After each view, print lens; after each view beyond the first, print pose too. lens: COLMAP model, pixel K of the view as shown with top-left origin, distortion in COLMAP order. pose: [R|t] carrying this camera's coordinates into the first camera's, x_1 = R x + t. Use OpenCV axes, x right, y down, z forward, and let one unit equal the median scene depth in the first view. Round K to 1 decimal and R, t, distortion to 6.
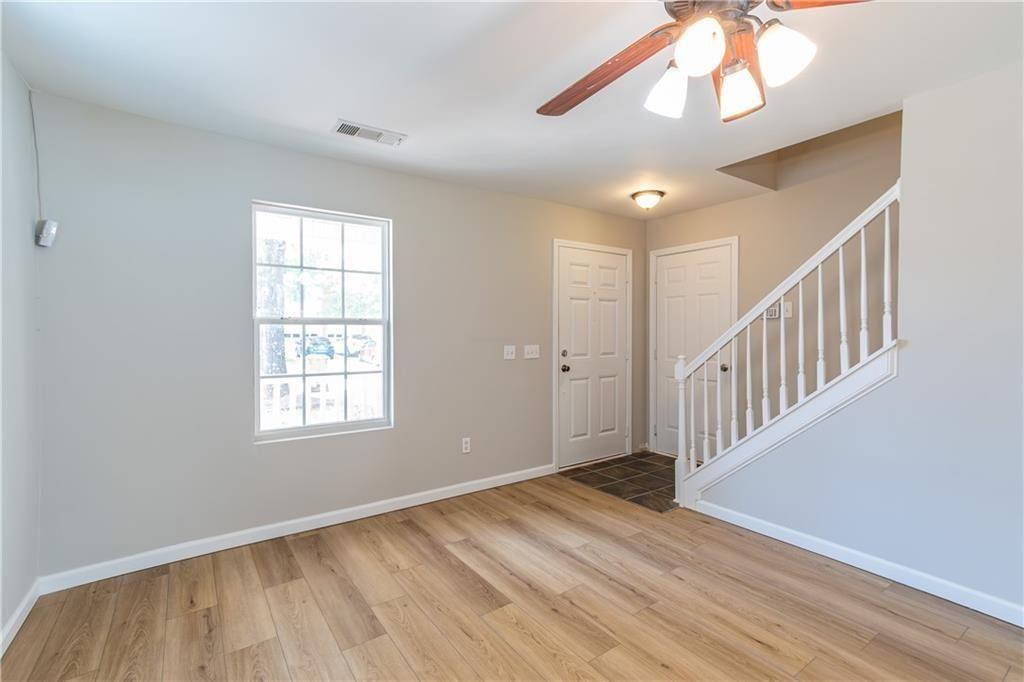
lens RADIAL K [[463.7, 0, 506.3], [0, 463.7, 339.3], [0, 0, 1]] dist [0.001463, 0.010234]
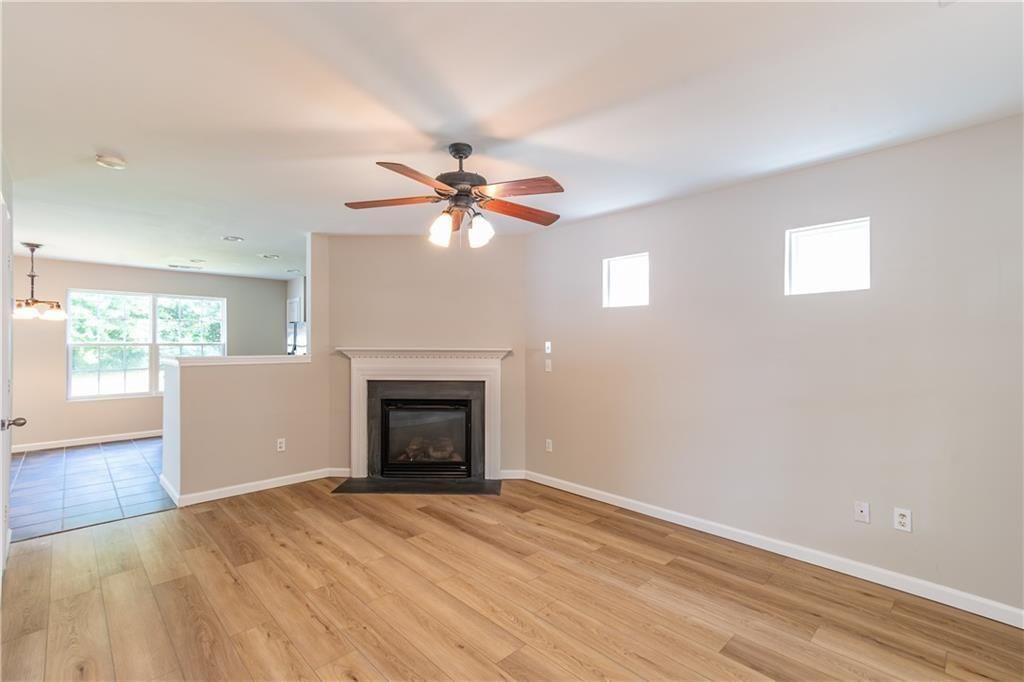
lens RADIAL K [[459.6, 0, 507.6], [0, 459.6, 344.6], [0, 0, 1]] dist [-0.001964, 0.018816]
pose [[-0.987608, 0.001045, -0.156940, 0.269680], [-0.000694, 0.999939, 0.011022, -0.043746], [0.156942, 0.010995, -0.987547, 1.428104]]
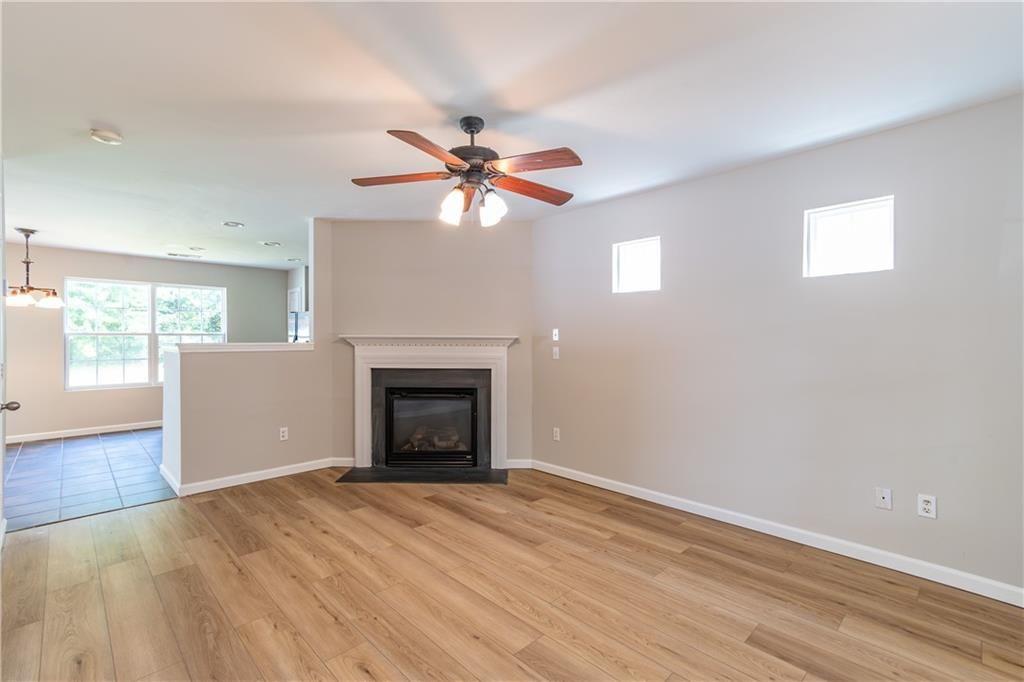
lens RADIAL K [[456.6, 0, 509.1], [0, 456.6, 342.1], [0, 0, 1]] dist [-0.002699, 0.018638]
pose [[-0.986540, 0.002302, -0.163504, 0.293369], [-0.000644, 0.999838, 0.017962, -0.017770], [0.163519, 0.017825, -0.986379, 1.386027]]
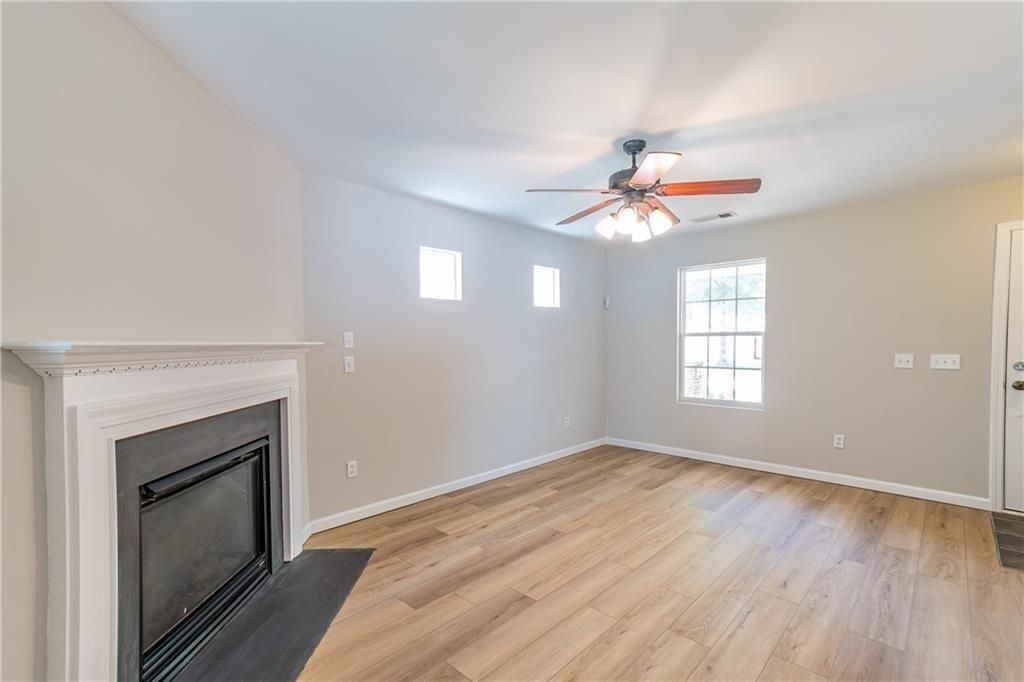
lens RADIAL K [[459.6, 0, 507.6], [0, 459.6, 344.6], [0, 0, 1]] dist [-0.001964, 0.018816]
pose [[0.189363, 0.009098, -0.981865, 1.178806], [-0.004361, 0.999955, 0.008424, -0.015329], [0.981897, 0.002687, 0.189394, -0.000127]]
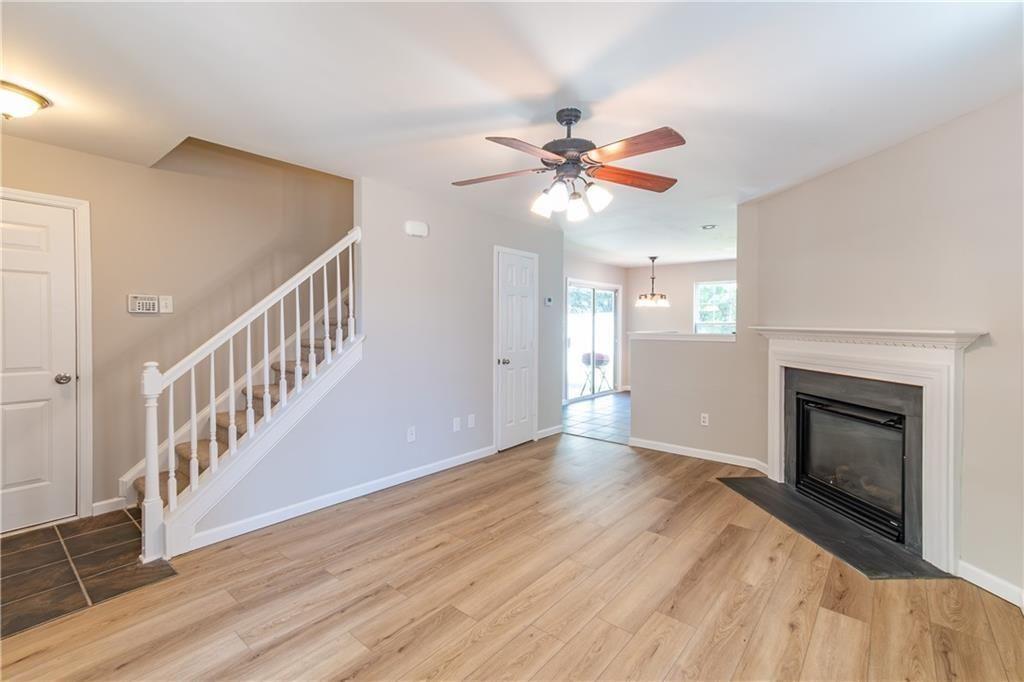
lens RADIAL K [[458.2, 0, 514.5], [0, 458.2, 330.1], [0, 0, 1]] dist [0.000552, 0.013206]
pose [[-0.265591, -0.012740, 0.964002, -0.632388], [0.007963, 0.999850, 0.015407, -0.030216], [-0.964053, 0.011768, -0.265449, 0.813473]]
